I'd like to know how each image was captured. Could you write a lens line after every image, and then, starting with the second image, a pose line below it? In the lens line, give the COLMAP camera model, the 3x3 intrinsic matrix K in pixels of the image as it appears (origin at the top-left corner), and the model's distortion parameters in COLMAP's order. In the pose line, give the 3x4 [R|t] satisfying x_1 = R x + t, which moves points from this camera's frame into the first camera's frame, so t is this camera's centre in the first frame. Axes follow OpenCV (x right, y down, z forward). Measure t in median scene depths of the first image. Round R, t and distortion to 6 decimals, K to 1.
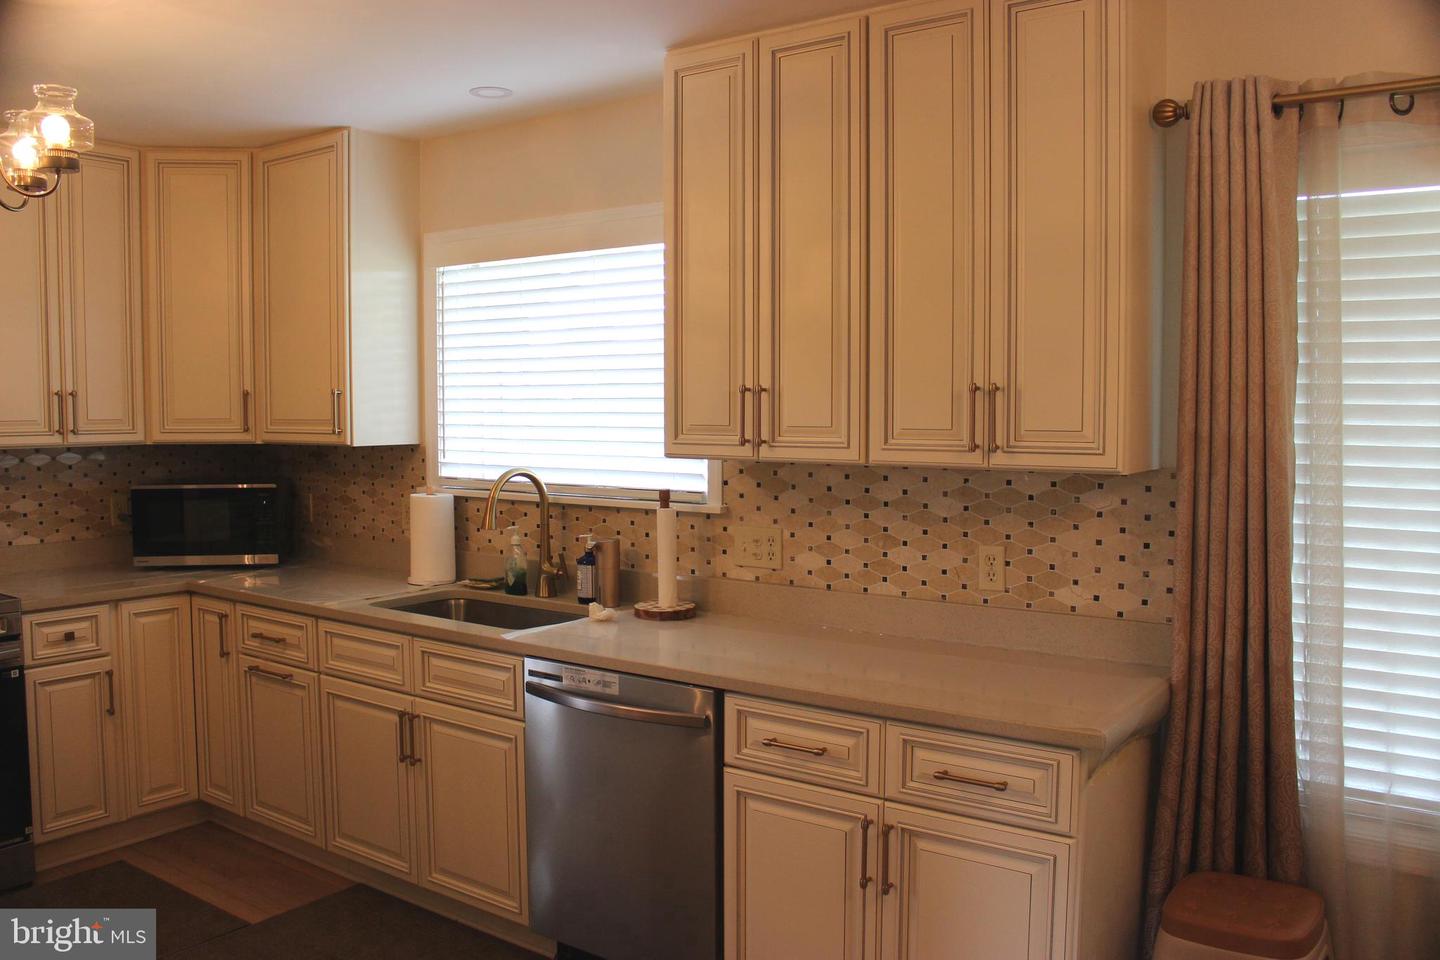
lens RADIAL K [[1181.7, 0, 720.0], [0, 1181.7, 480.0], [0, 0, 1]] dist [-0.137217, 0.093876]
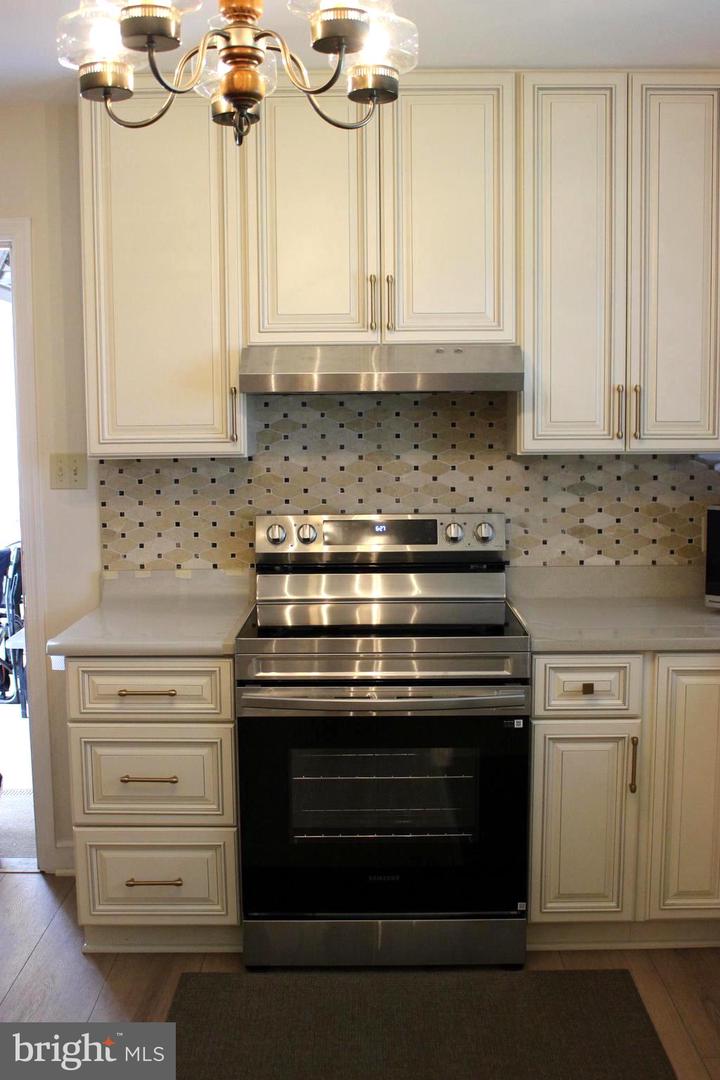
lens RADIAL K [[1167.1, 0, 360.0], [0, 1167.1, 540.0], [0, 0, 1]] dist [-0.103629, 0.029179]
pose [[0.583106, 0.084963, -0.807941, -0.005779], [-0.043196, 0.996352, 0.073601, -0.023547], [0.811247, -0.008018, 0.584649, 0.404852]]
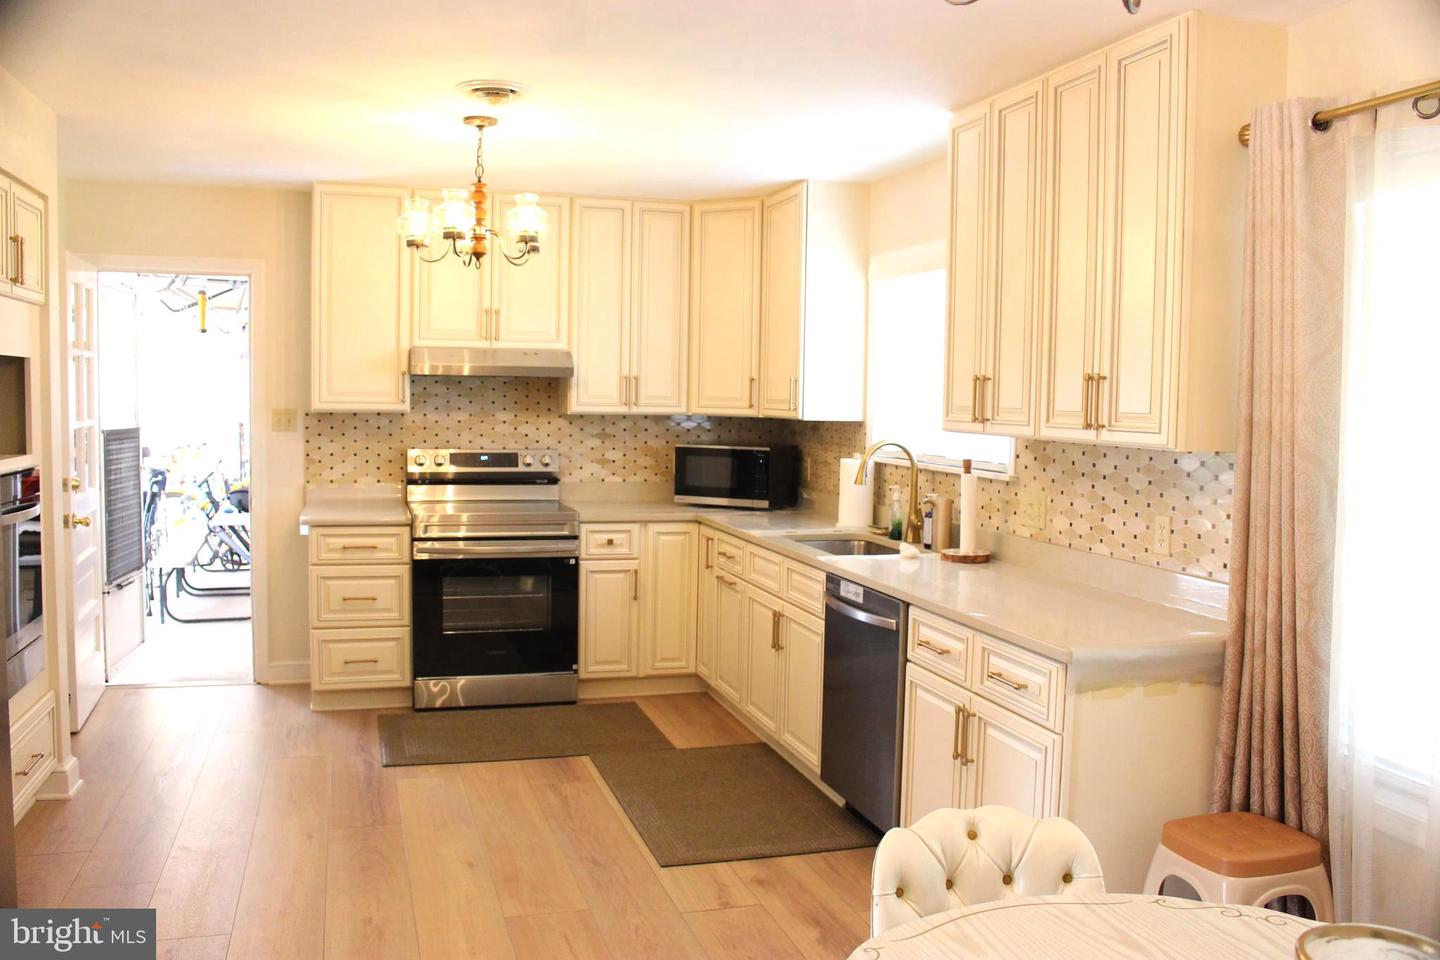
lens RADIAL K [[1181.7, 0, 720.0], [0, 1181.7, 480.0], [0, 0, 1]] dist [-0.137217, 0.093876]
pose [[0.801641, 0.057632, -0.595022, 0.470651], [-0.055782, 0.998211, 0.021532, 0.017510], [0.595198, 0.015931, 0.803421, -0.150902]]
